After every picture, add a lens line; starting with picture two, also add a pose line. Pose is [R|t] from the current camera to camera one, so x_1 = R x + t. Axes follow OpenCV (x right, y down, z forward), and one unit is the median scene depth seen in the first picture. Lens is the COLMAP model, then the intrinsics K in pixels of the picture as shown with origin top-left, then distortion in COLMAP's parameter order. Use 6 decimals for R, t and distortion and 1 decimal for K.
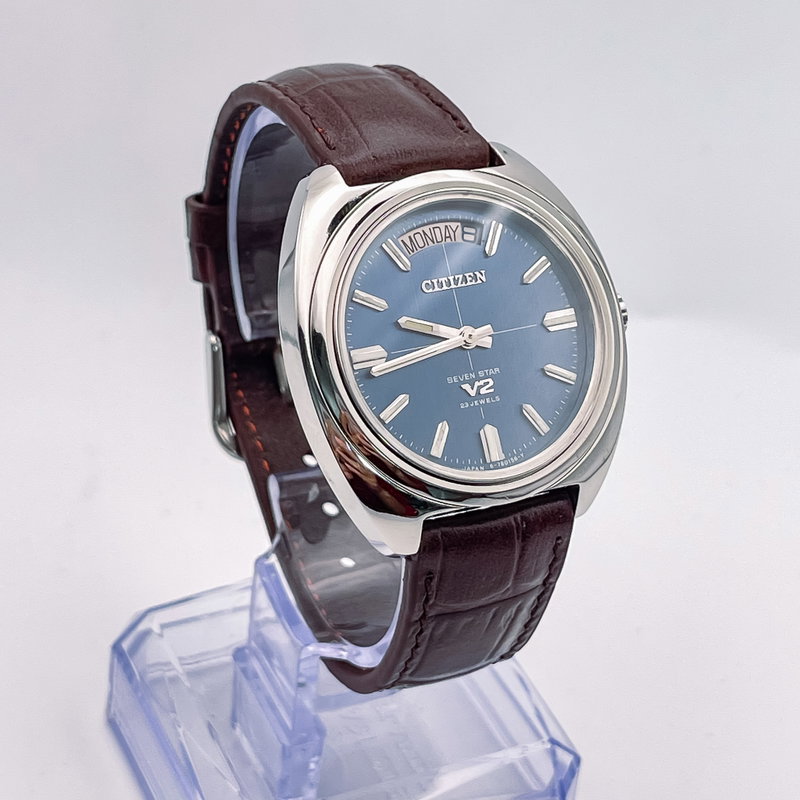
lens RADIAL K [[1901.0, 0, 382.7], [0, 1901.0, 398.5], [0, 0, 1]] dist [0.421964, 0.000000]
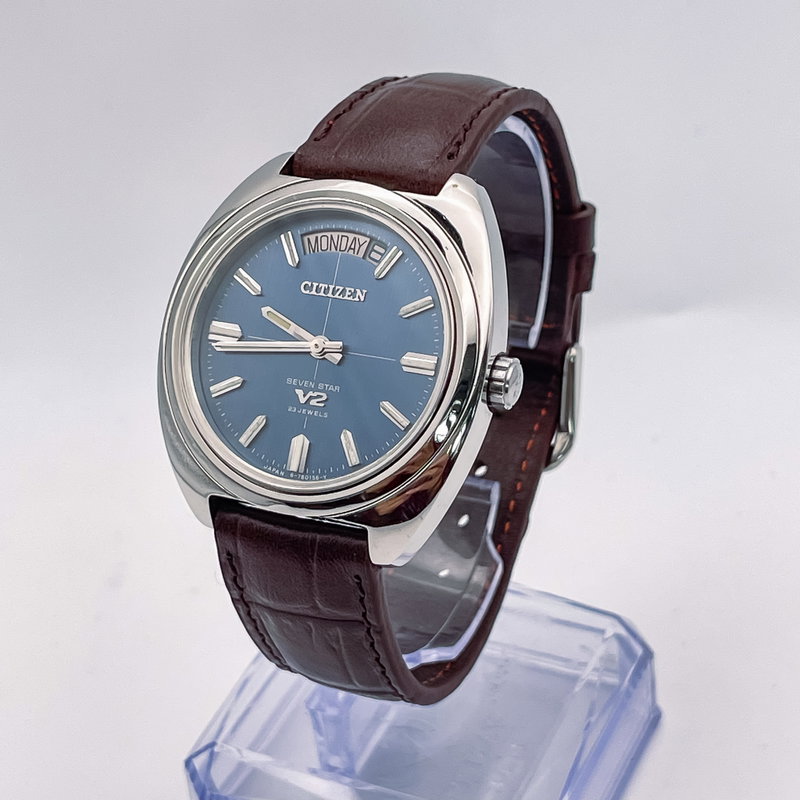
lens RADIAL K [[1901.0, 0, 402.0], [0, 1901.0, 397.6], [0, 0, 1]] dist [0.421964, 0.000000]
pose [[0.634436, 0.301159, -0.711895, 0.789656], [-0.307880, 0.943226, 0.124640, -0.144569], [0.709014, 0.140102, 0.691137, 0.342793]]
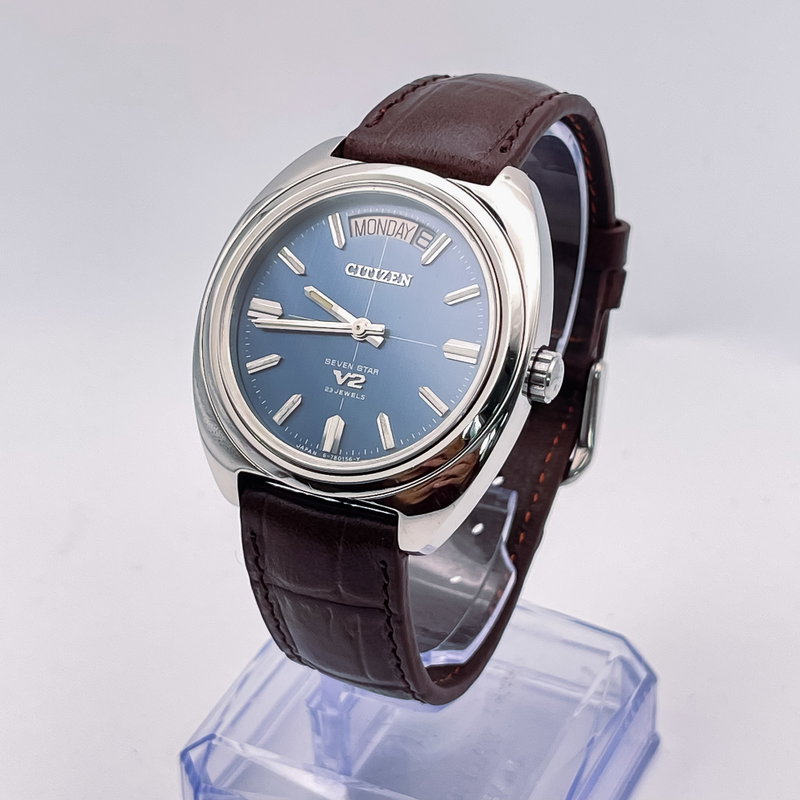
lens RADIAL K [[1901.0, 0, 398.2], [0, 1901.0, 400.9], [0, 0, 1]] dist [0.421964, 0.000000]
pose [[0.628742, 0.318592, -0.709354, 0.772436], [-0.374015, 0.923671, 0.083336, -0.087337], [0.681760, 0.212912, 0.699908, 0.324353]]
